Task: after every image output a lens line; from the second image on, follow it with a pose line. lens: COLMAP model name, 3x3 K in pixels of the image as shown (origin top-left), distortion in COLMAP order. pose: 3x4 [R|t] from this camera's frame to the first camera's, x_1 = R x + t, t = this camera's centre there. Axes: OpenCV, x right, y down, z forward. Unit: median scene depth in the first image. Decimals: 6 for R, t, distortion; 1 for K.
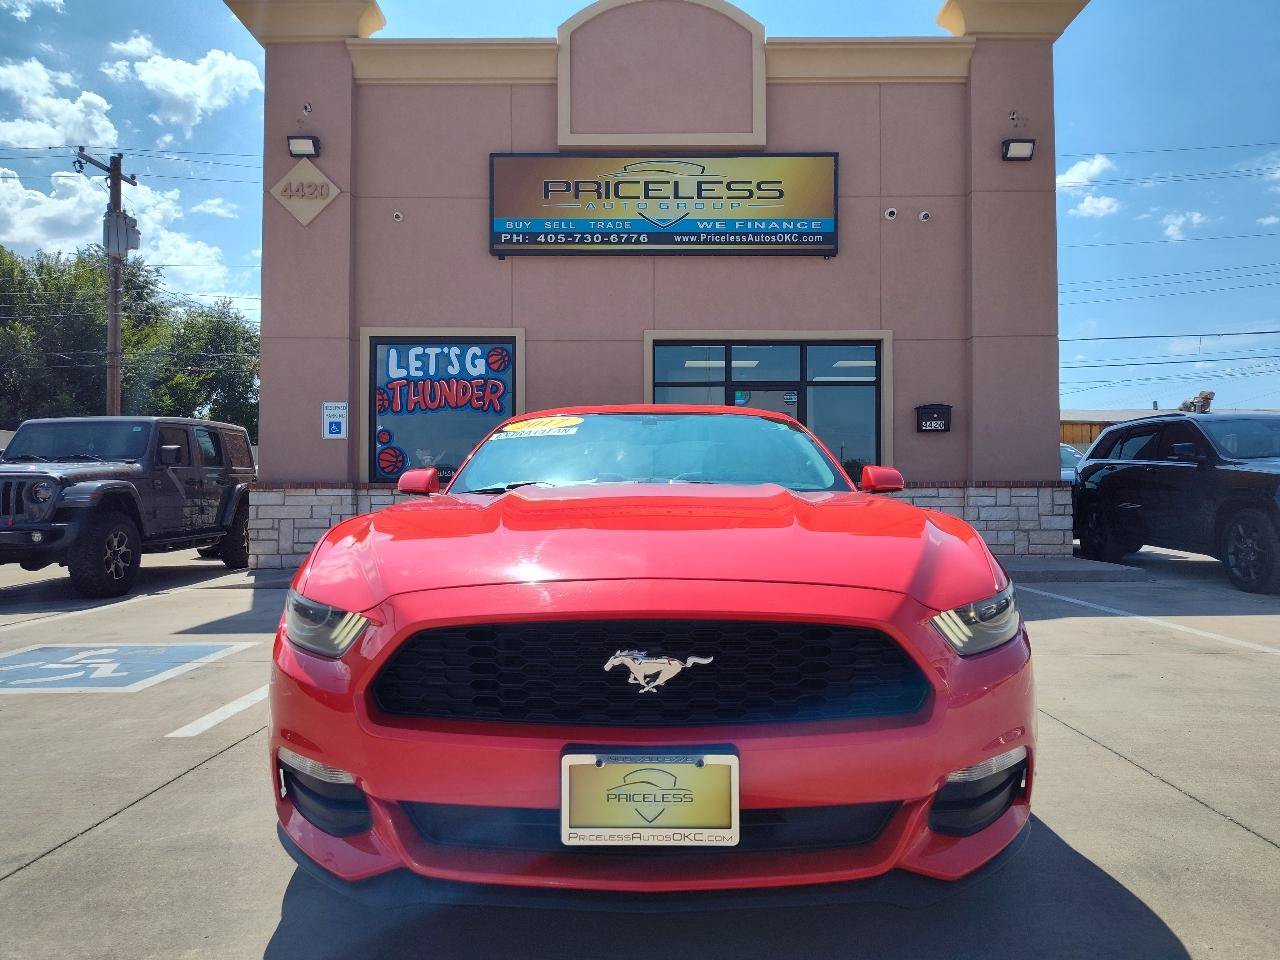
lens RADIAL K [[905.0, 0, 646.7], [0, 905.0, 457.9], [0, 0, 1]] dist [0.055399, -0.070898]
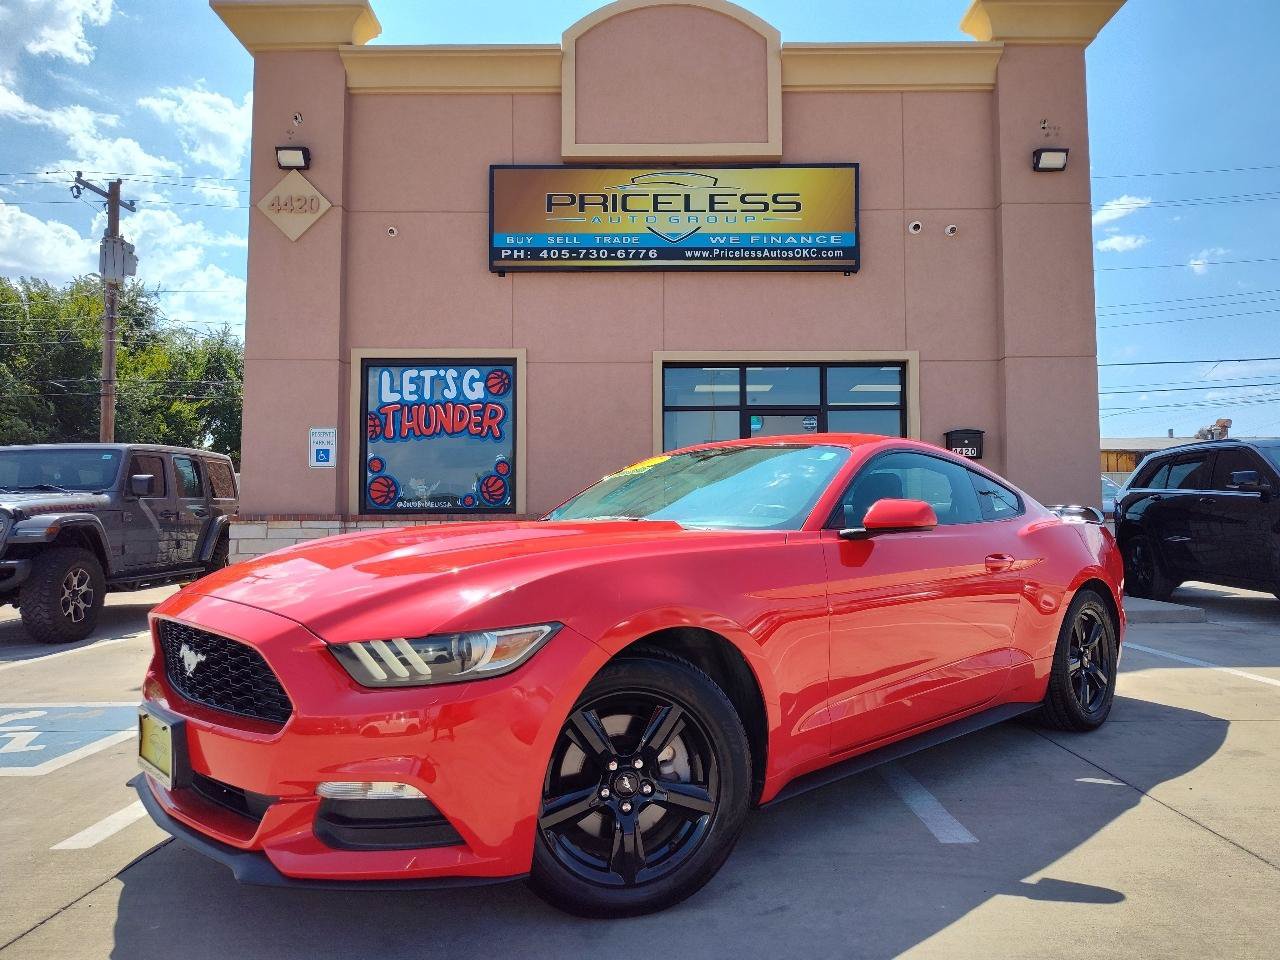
lens RADIAL K [[891.9, 0, 643.1], [0, 891.9, 461.2], [0, 0, 1]] dist [0.050716, -0.067014]
pose [[0.999971, -0.001294, -0.007530, -0.006514], [0.001076, 0.999584, -0.028835, -0.000409], [0.007564, 0.028826, 0.999556, 0.079801]]
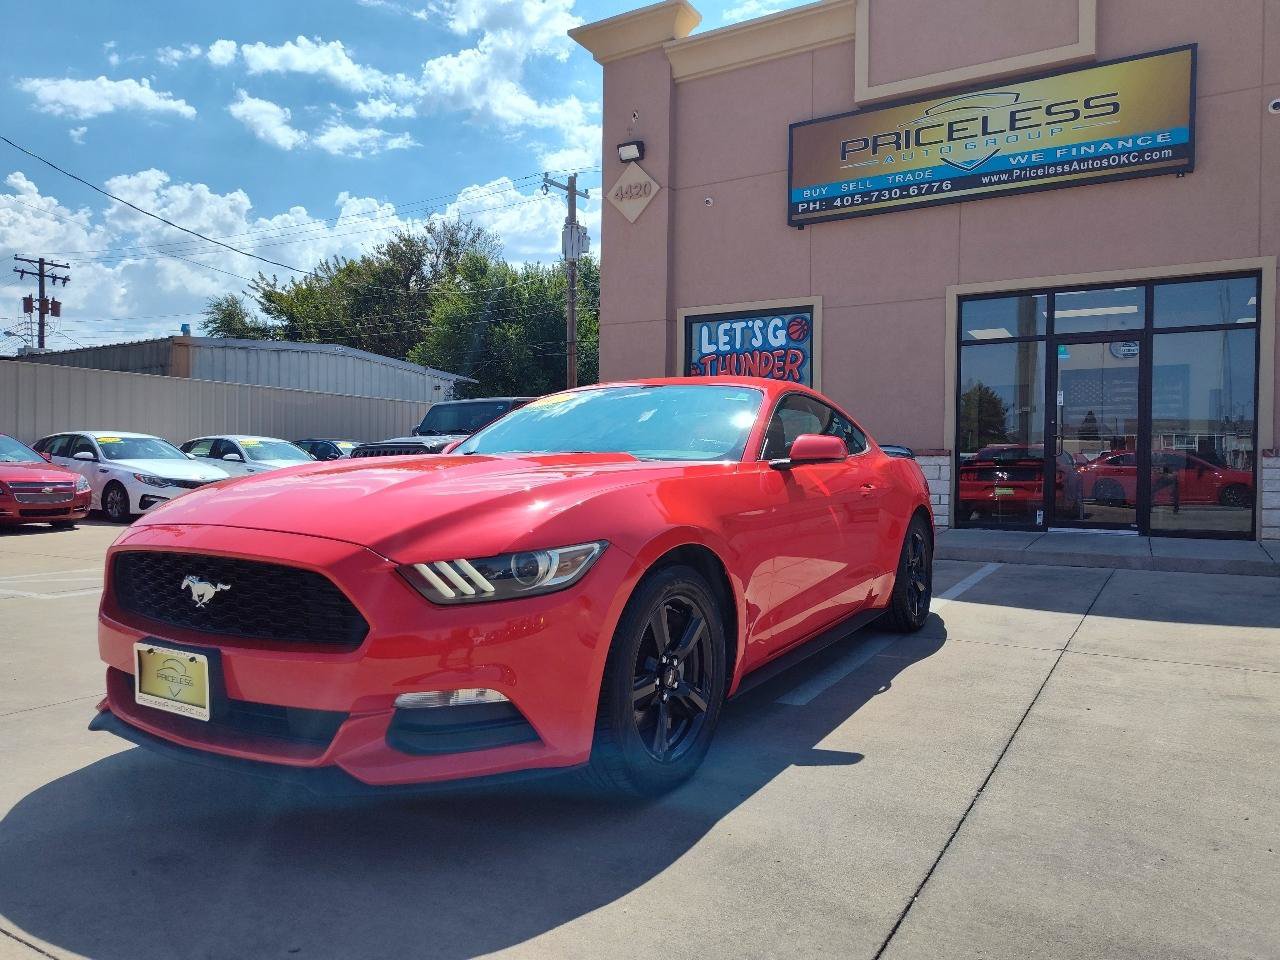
lens RADIAL K [[907.8, 0, 640.0], [0, 907.8, 480.0], [0, 0, 1]] dist [-0.001662, -0.000182]
pose [[0.853421, 0.014729, -0.521014, 0.216108], [0.016791, 0.998305, 0.055727, 0.000560], [0.520951, -0.056307, 0.851727, 0.033522]]
